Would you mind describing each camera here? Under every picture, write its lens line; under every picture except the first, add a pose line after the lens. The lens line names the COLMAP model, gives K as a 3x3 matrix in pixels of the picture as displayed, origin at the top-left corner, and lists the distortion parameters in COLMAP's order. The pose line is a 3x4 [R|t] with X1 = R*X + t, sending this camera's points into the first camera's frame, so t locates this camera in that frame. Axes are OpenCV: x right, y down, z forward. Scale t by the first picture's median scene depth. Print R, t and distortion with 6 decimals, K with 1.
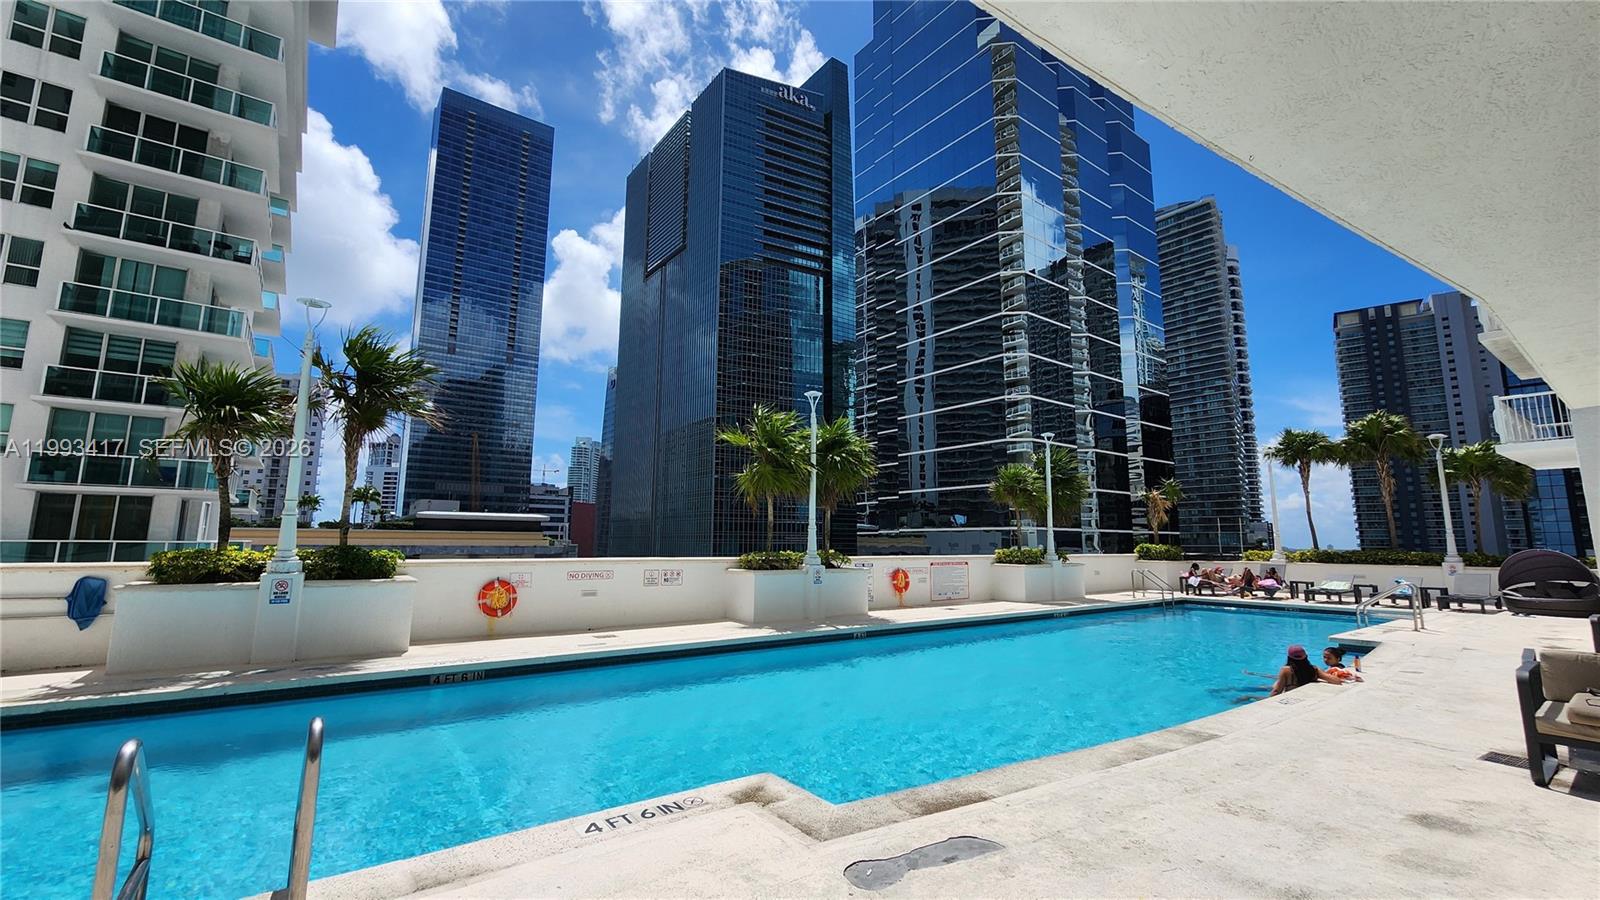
lens RADIAL K [[659.5, 0, 802.2], [0, 659.5, 445.6], [0, 0, 1]] dist [-0.001279, -0.000076]
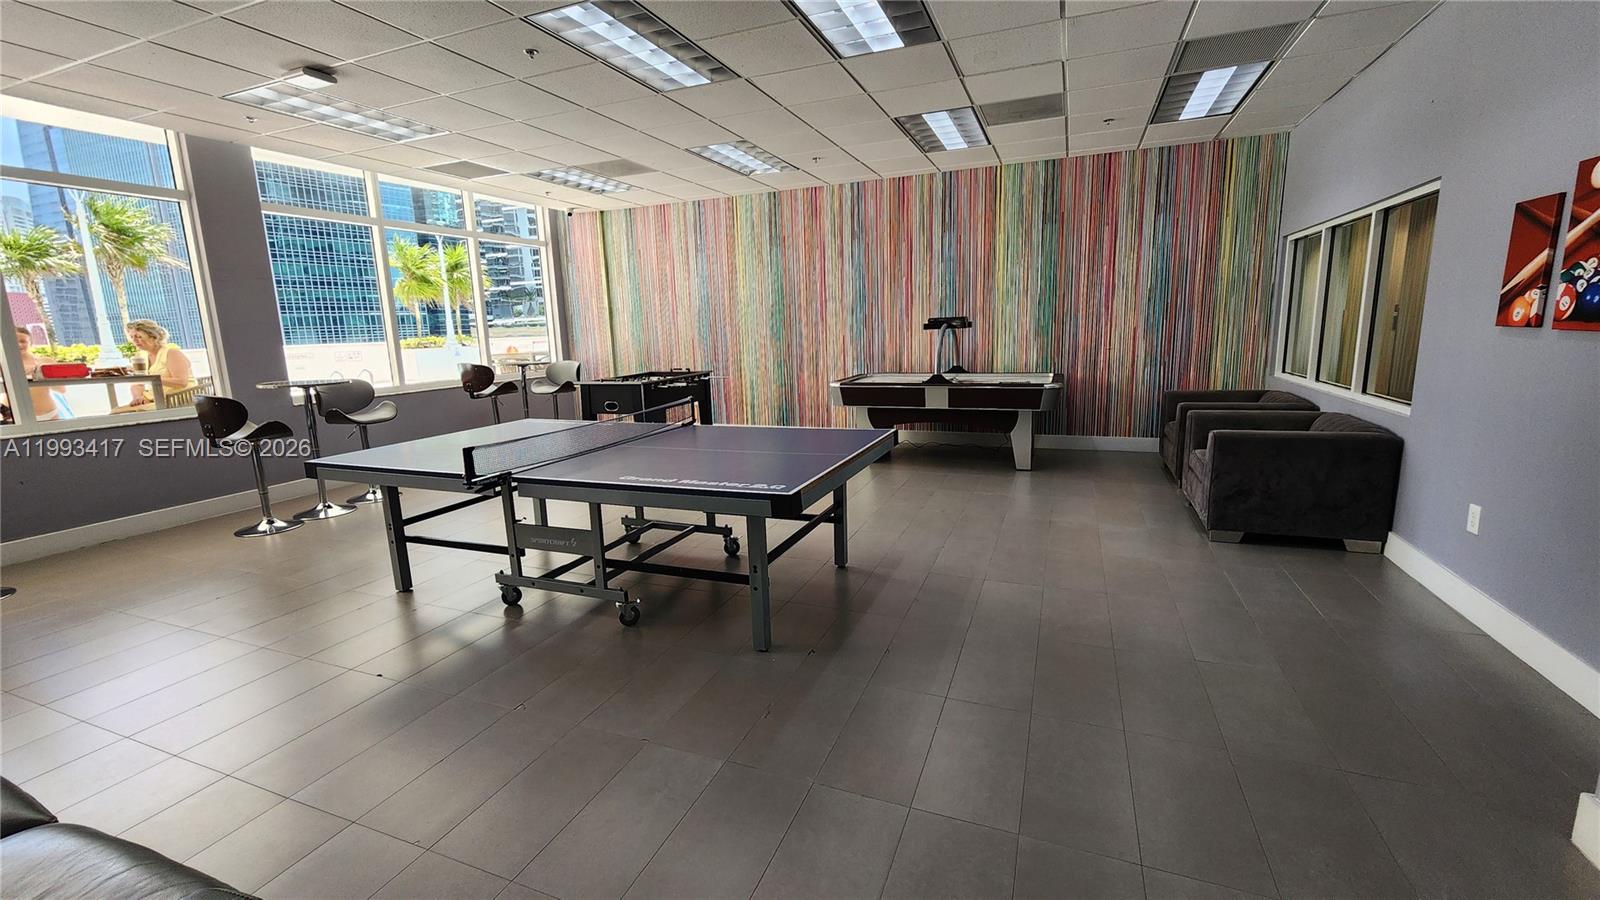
lens RADIAL K [[659.5, 0, 800.8], [0, 659.5, 449.2], [0, 0, 1]] dist [-0.001279, -0.000076]
pose [[0.855685, -0.126437, 0.501813, -0.091226], [-0.040968, 0.950099, 0.309246, -0.106082], [-0.515872, -0.285175, 0.807806, -0.782791]]
